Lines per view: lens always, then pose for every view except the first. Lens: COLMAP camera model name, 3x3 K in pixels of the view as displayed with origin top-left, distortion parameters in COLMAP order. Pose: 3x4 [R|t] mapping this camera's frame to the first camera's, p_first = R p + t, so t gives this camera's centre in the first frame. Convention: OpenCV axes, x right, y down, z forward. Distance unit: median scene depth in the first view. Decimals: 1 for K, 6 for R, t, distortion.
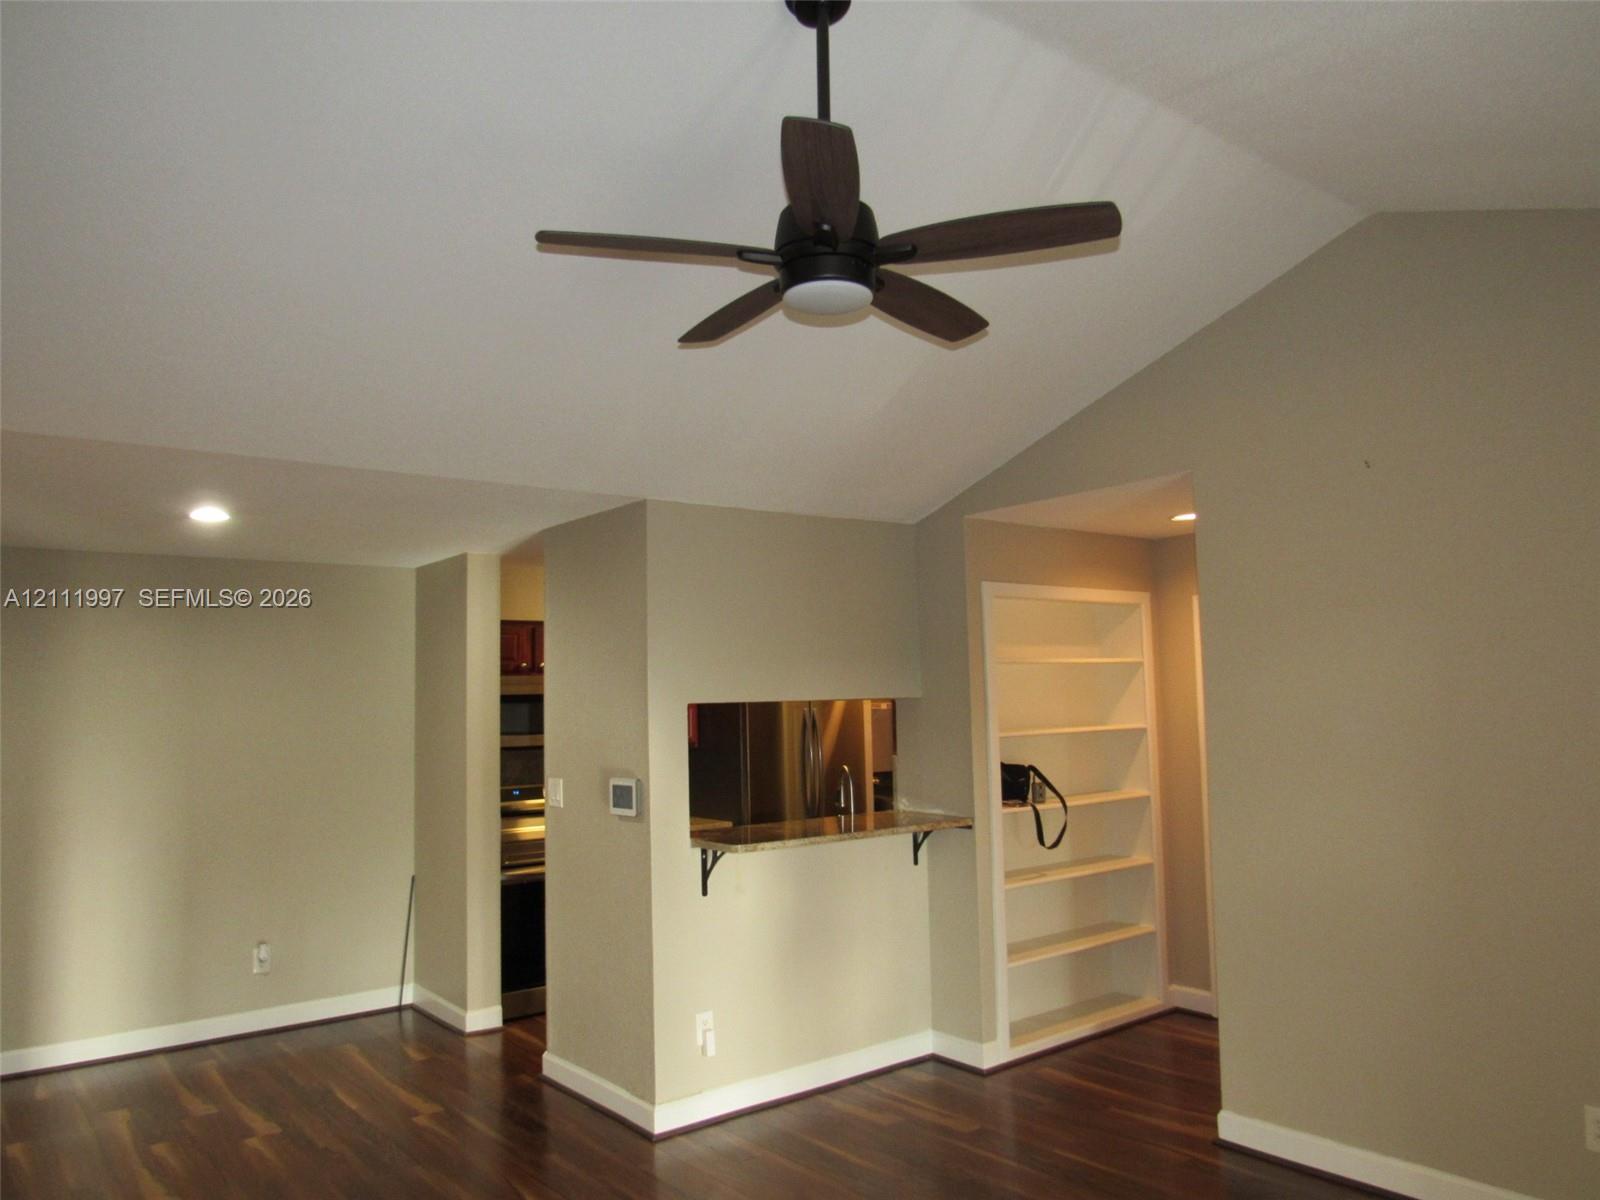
lens RADIAL K [[1130.2, 0, 800.0], [0, 1130.2, 600.0], [0, 0, 1]] dist [-0.030542, 0.003024]
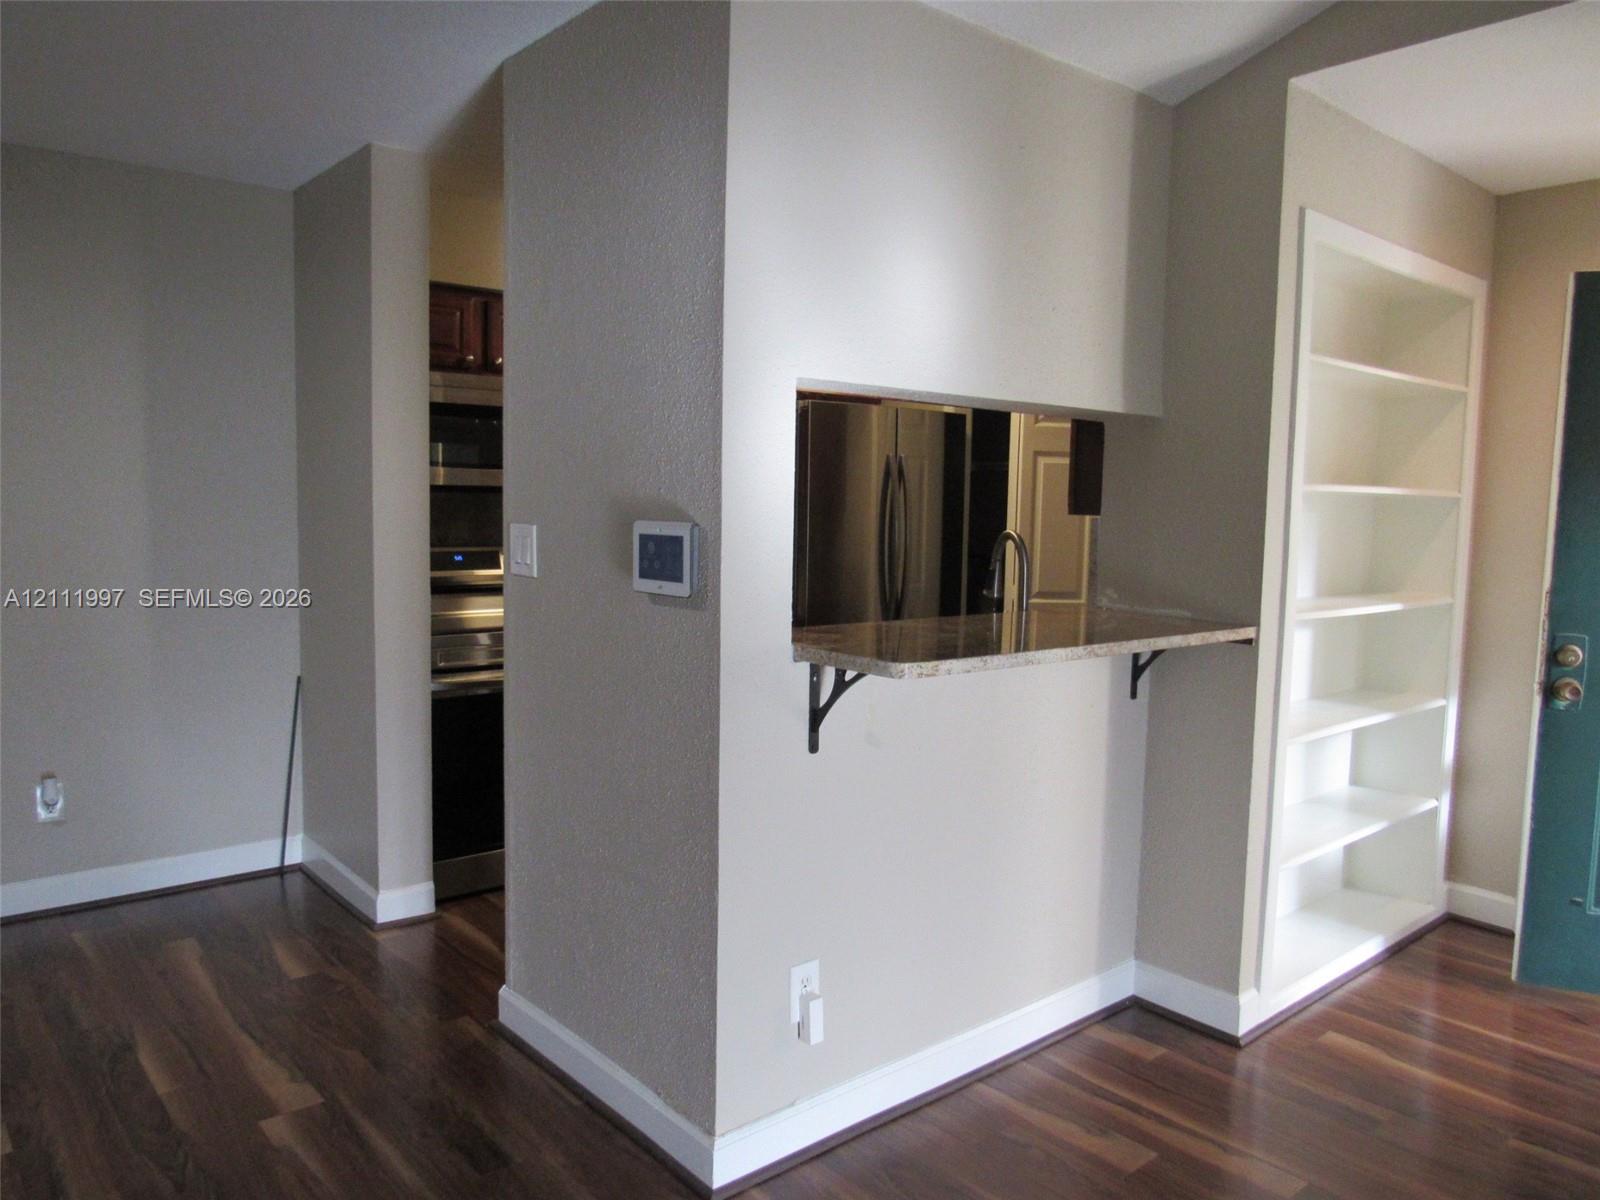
lens RADIAL K [[1130.2, 0, 800.0], [0, 1130.2, 600.0], [0, 0, 1]] dist [-0.030542, 0.003024]
pose [[0.998270, 0.042308, 0.040823, -0.097289], [-0.048933, 0.982809, 0.178025, 0.084651], [-0.032590, -0.179715, 0.983179, 0.421546]]
